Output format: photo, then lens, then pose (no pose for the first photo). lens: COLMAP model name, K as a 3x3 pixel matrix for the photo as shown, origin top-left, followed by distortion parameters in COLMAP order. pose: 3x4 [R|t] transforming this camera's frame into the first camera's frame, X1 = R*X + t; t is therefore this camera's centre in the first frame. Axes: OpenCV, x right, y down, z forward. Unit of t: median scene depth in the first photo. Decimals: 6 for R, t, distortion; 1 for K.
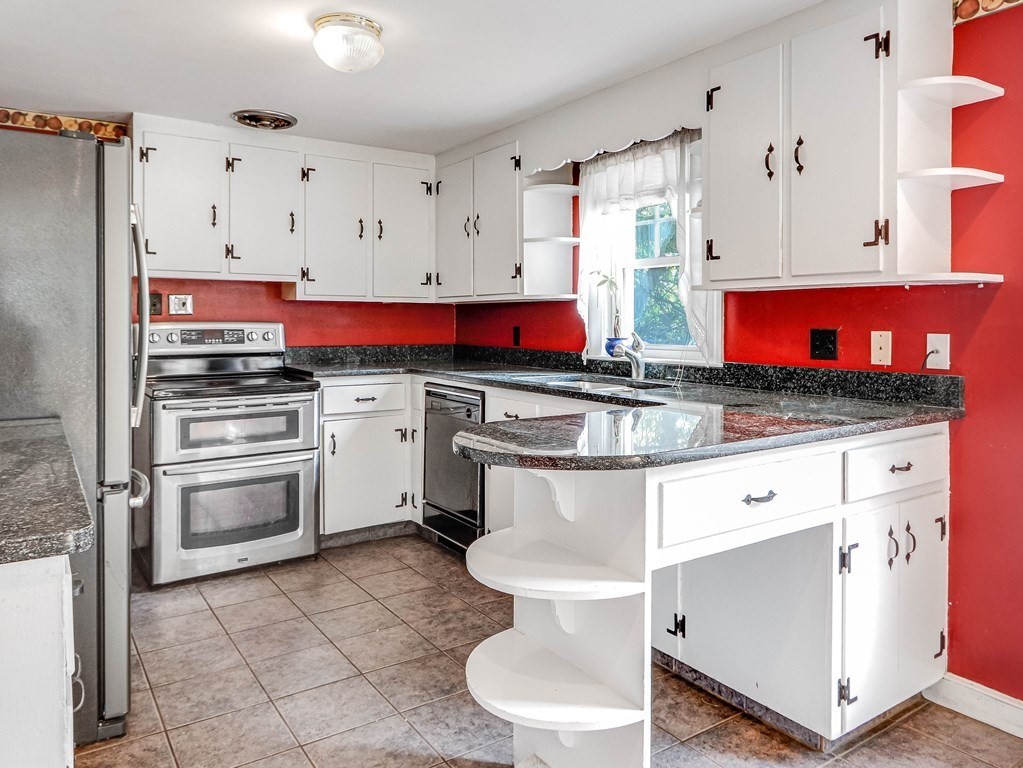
lens RADIAL K [[727.9, 0, 540.2], [0, 727.9, 327.1], [0, 0, 1]] dist [-0.001927, -0.001232]
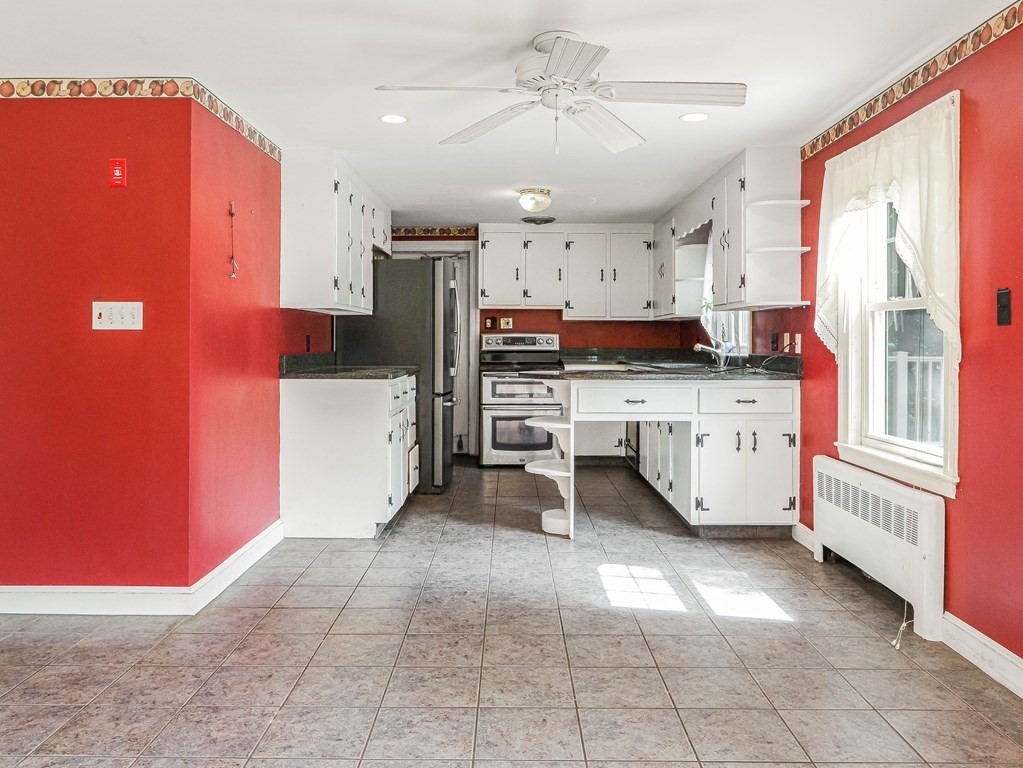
lens RADIAL K [[791.3, 0, 508.5], [0, 791.3, 340.0], [0, 0, 1]] dist [0.000886, -0.001442]
pose [[0.815028, -0.000355, -0.579421, 0.758529], [-0.005573, 0.999949, -0.008451, 0.031250], [0.579395, 0.010117, 0.814984, -0.692757]]
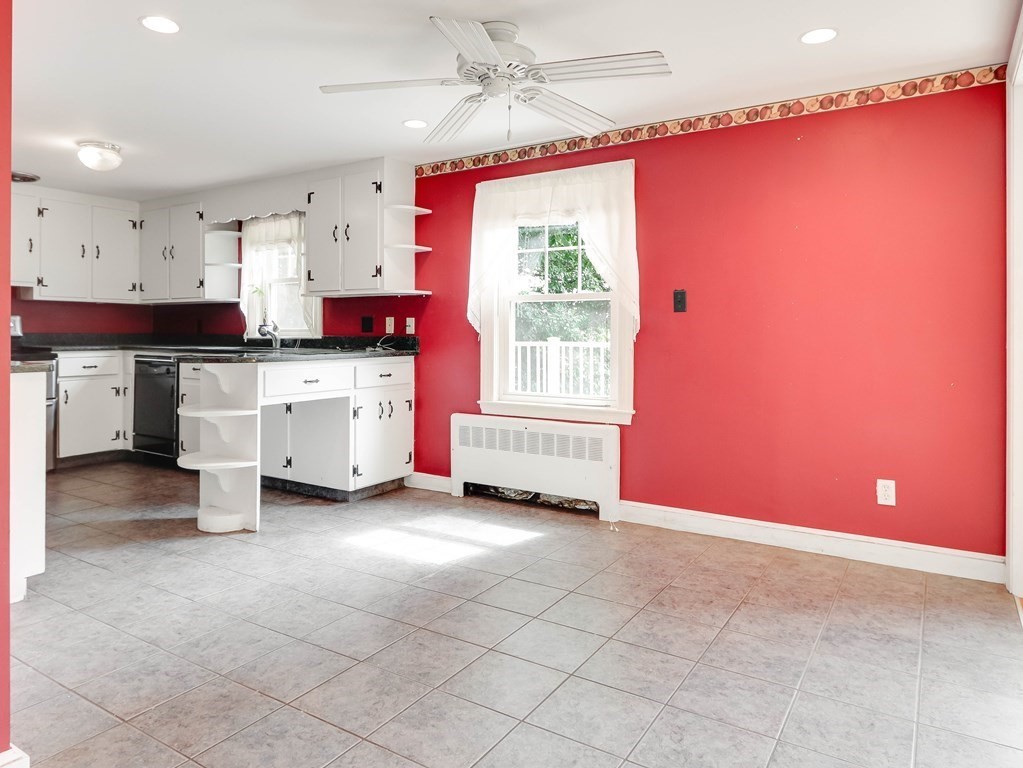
lens RADIAL K [[676.9, 0, 485.2], [0, 676.9, 331.7], [0, 0, 1]] dist [-0.000340, 0.000303]
pose [[0.932349, 0.000896, 0.361560, 0.014973], [0.002239, 0.999963, -0.008254, 0.047309], [-0.361554, 0.008505, 0.932312, -0.676721]]
